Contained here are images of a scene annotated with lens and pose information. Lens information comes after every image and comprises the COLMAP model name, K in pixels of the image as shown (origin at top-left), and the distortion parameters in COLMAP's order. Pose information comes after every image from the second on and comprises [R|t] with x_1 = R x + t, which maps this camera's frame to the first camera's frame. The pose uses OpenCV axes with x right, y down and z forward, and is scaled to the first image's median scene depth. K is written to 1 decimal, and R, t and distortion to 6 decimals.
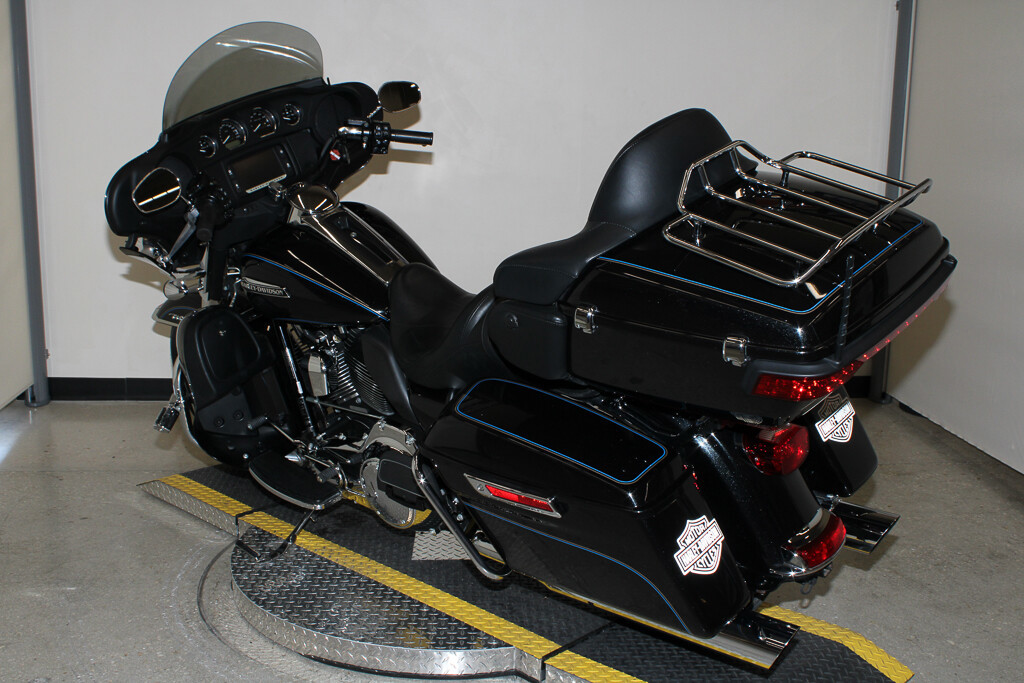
lens RADIAL K [[1082.2, 0, 511.9], [0, 1082.2, 338.7], [0, 0, 1]] dist [-0.041987, 0.000000]
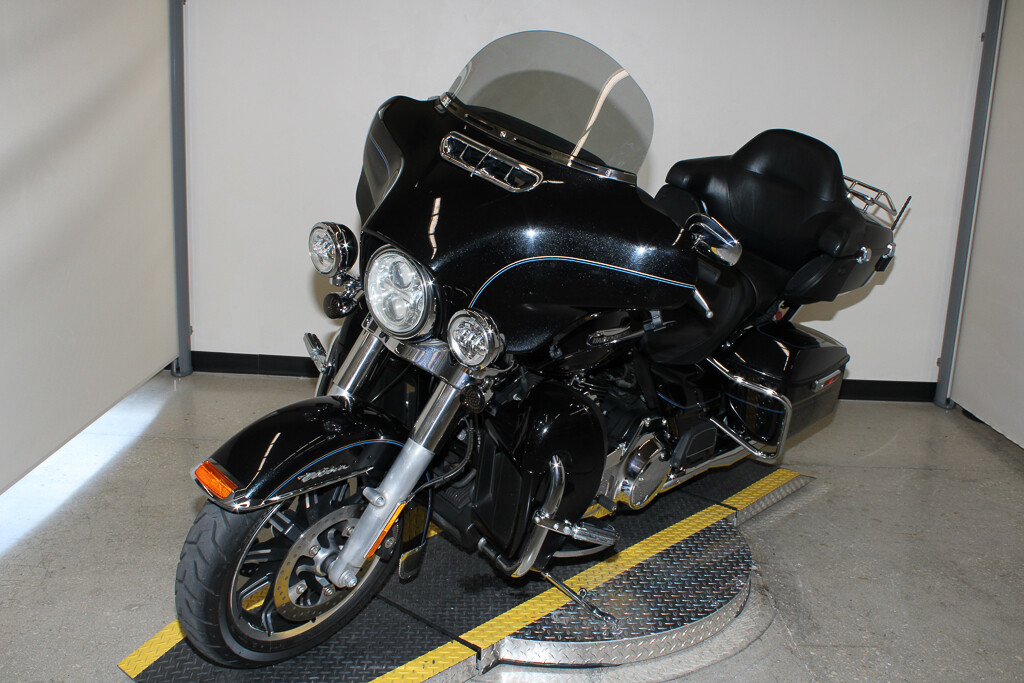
lens RADIAL K [[952.6, 0, 529.1], [0, 952.6, 355.0], [0, 0, 1]] dist [-0.063488, 0.000000]
pose [[0.996395, 0.044550, -0.072200, -0.009595], [-0.041798, 0.998357, 0.039190, -0.019955], [0.073827, -0.036031, 0.996620, 0.053054]]
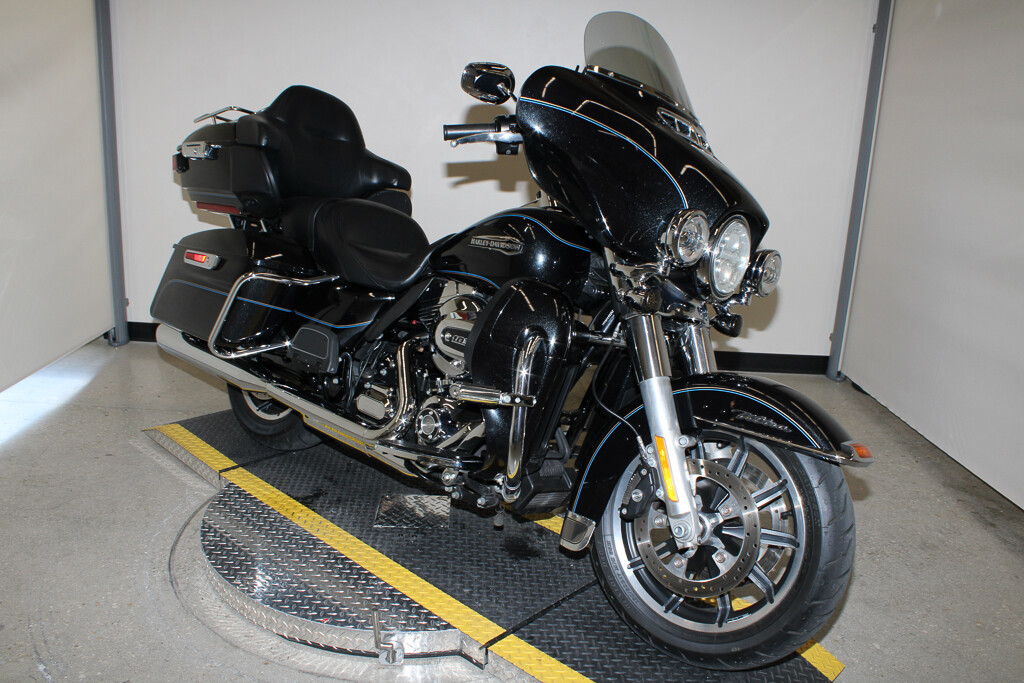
lens RADIAL K [[840.0, 0, 507.1], [0, 840.0, 347.5], [0, 0, 1]] dist [-0.138515, 0.111510]
pose [[0.996903, 0.053407, -0.057727, 0.066052], [-0.049593, 0.996614, 0.065588, -0.023863], [0.061035, -0.062522, 0.996176, 0.168723]]
